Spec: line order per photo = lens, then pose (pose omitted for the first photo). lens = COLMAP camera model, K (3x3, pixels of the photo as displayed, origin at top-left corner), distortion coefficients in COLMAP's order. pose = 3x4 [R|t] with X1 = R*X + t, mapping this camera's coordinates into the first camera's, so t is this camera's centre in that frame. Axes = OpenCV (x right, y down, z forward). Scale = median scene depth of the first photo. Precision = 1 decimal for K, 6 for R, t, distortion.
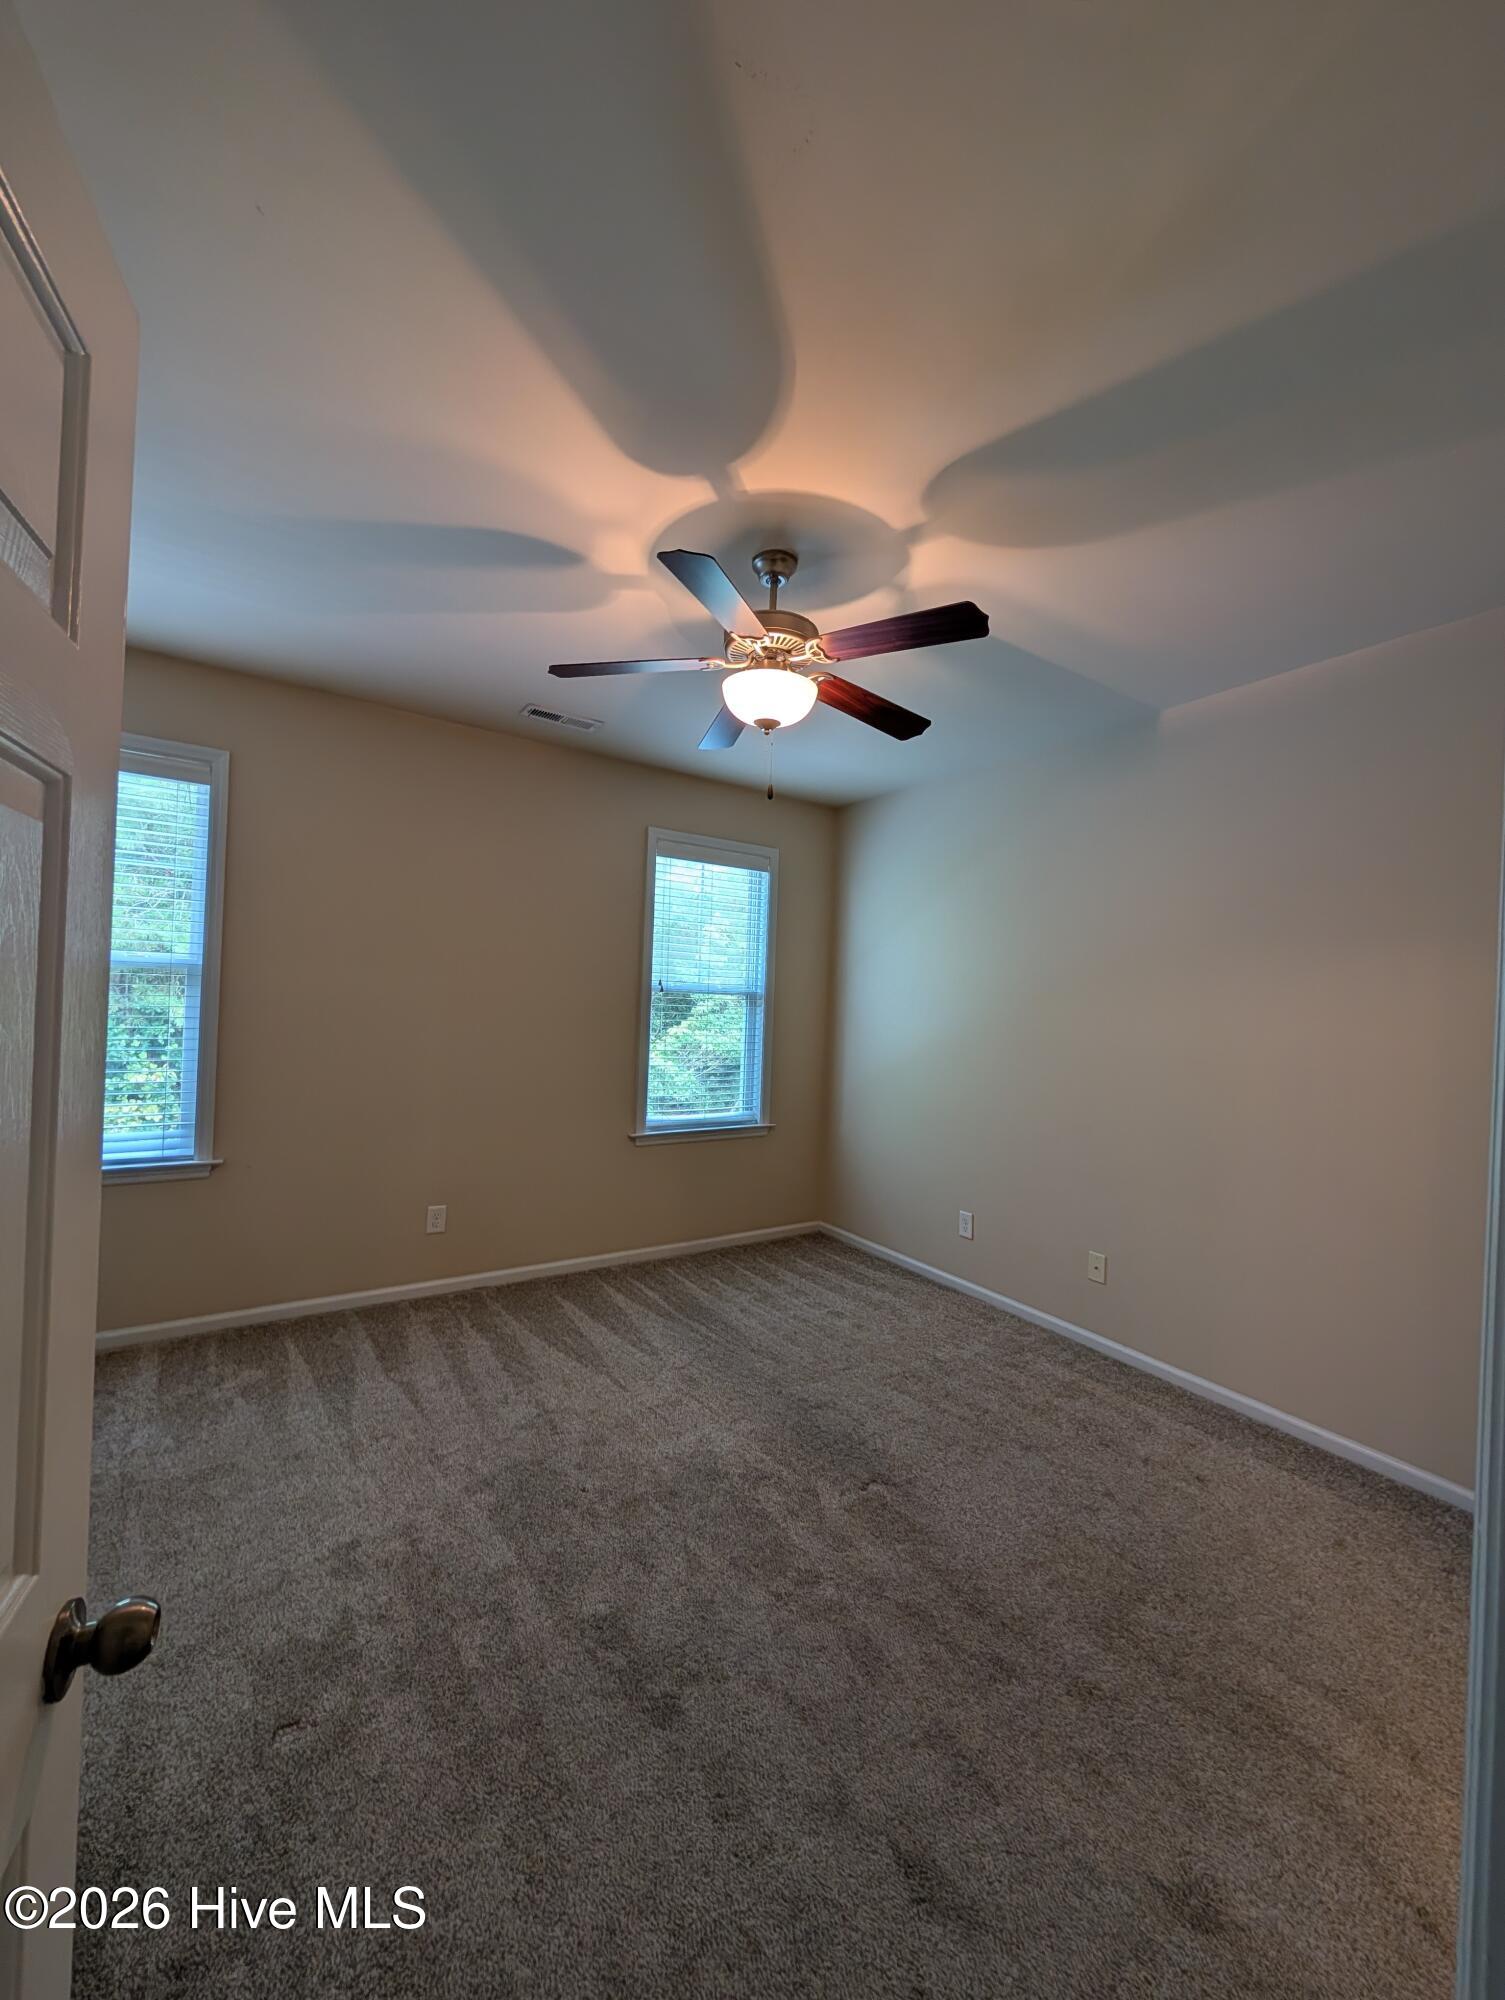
lens RADIAL K [[760.7, 0, 752.5], [0, 760.7, 1000.0], [0, 0, 1]] dist [-0.000333, 0.000308]
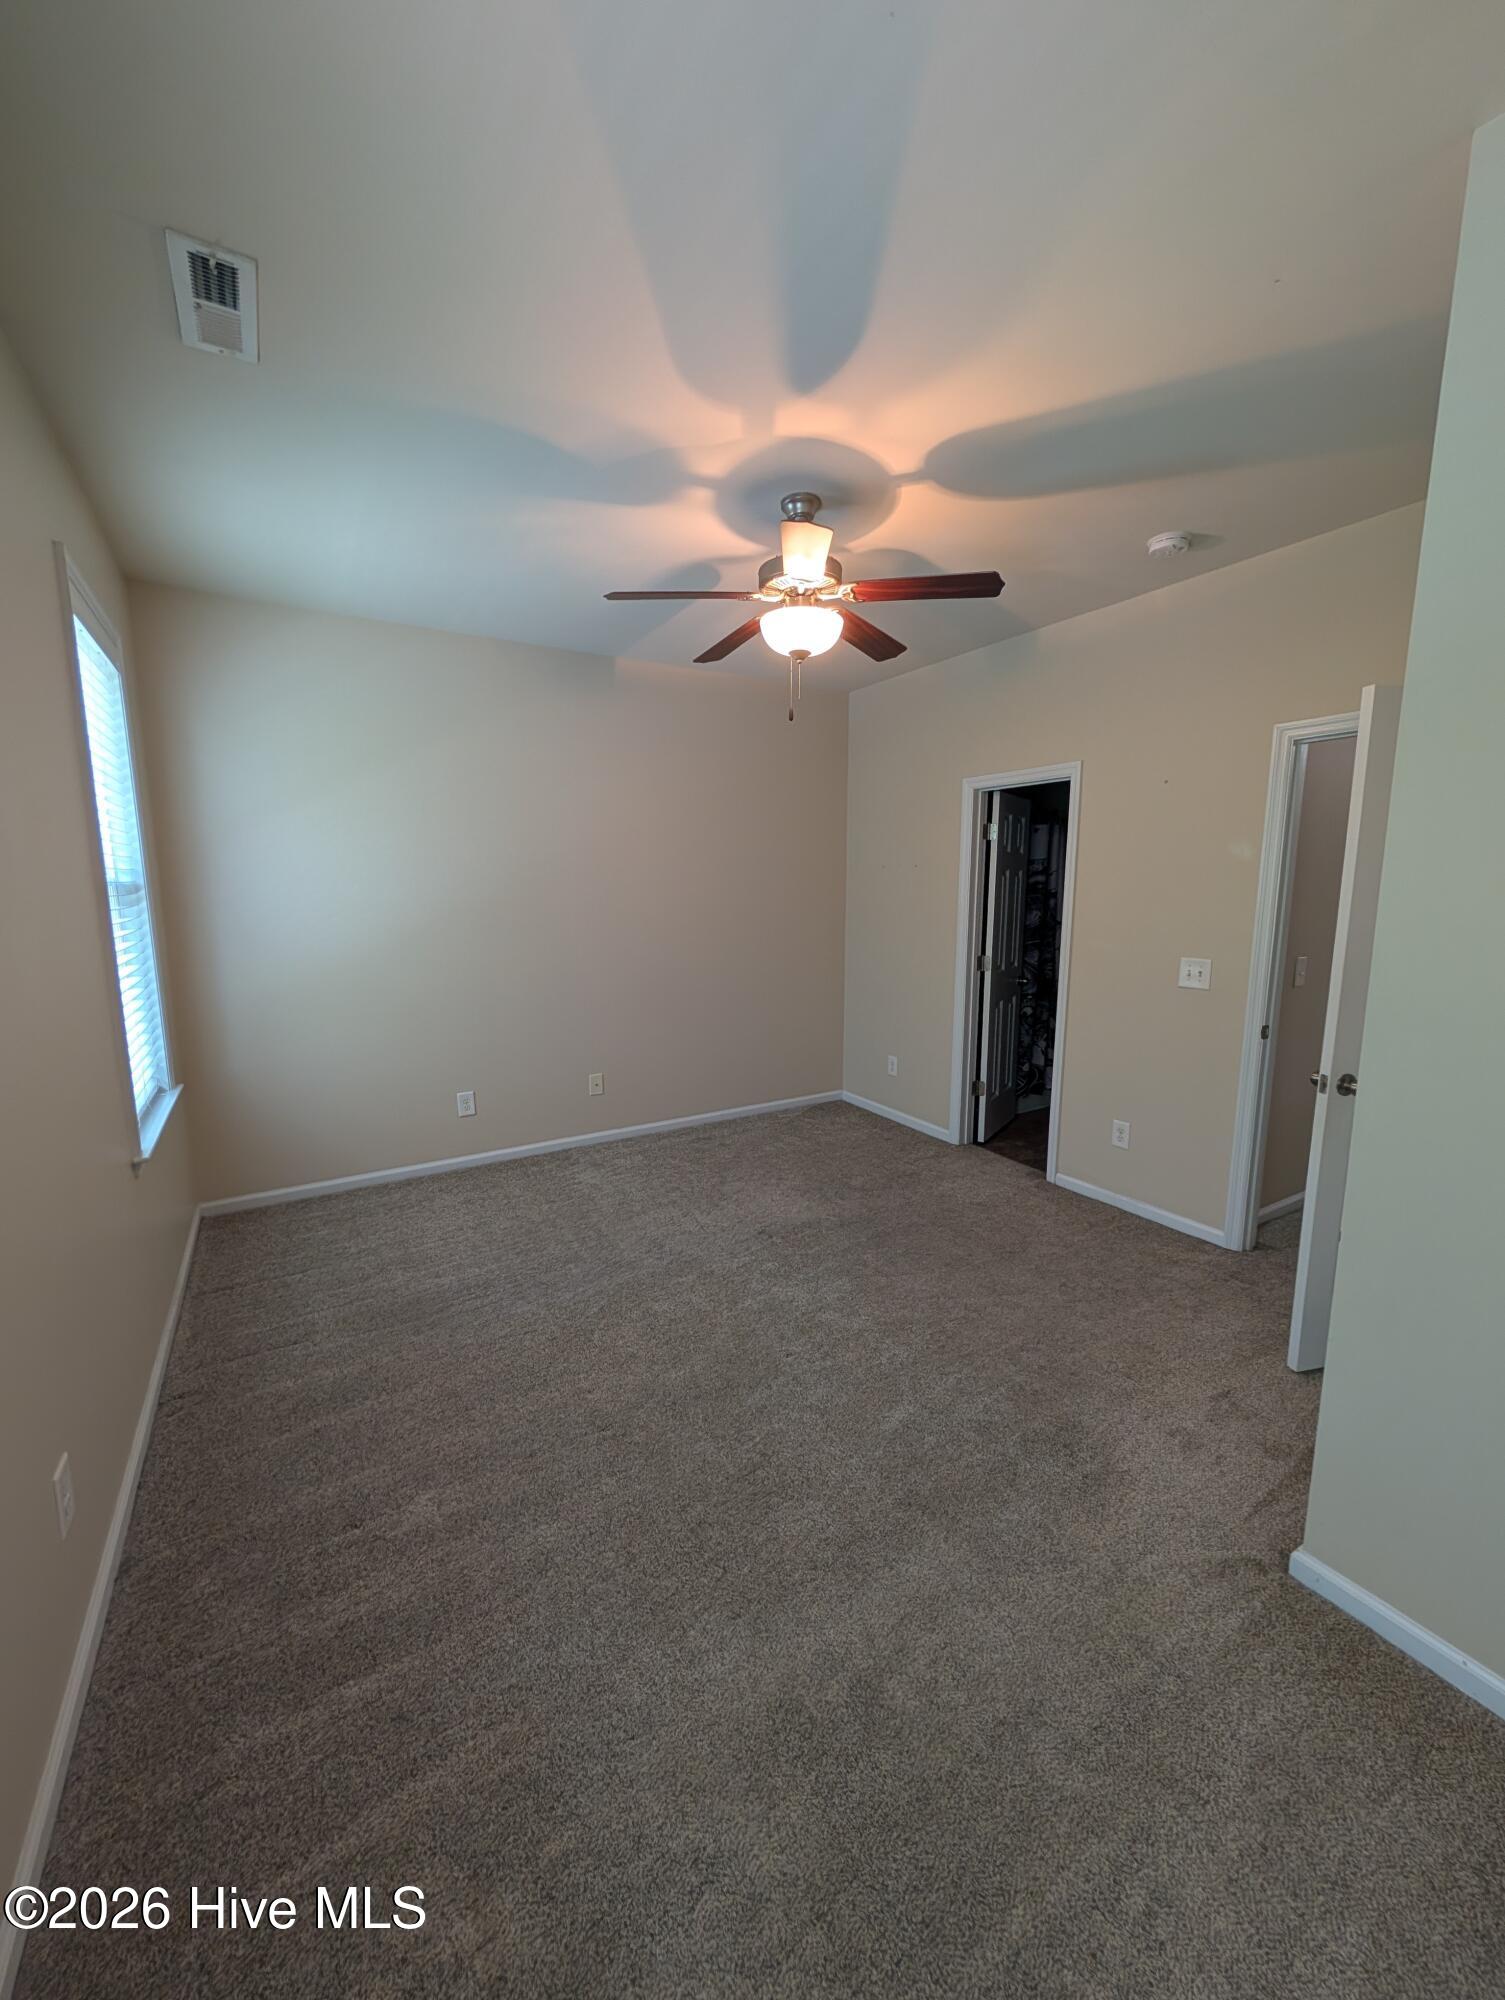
lens RADIAL K [[760.7, 0, 752.5], [0, 760.7, 1000.0], [0, 0, 1]] dist [-0.000333, 0.000308]
pose [[0.037556, -0.189497, 0.981163, -0.877454], [-0.004263, 0.981816, 0.189786, -0.049107], [-0.999285, -0.011310, 0.036065, 0.742649]]
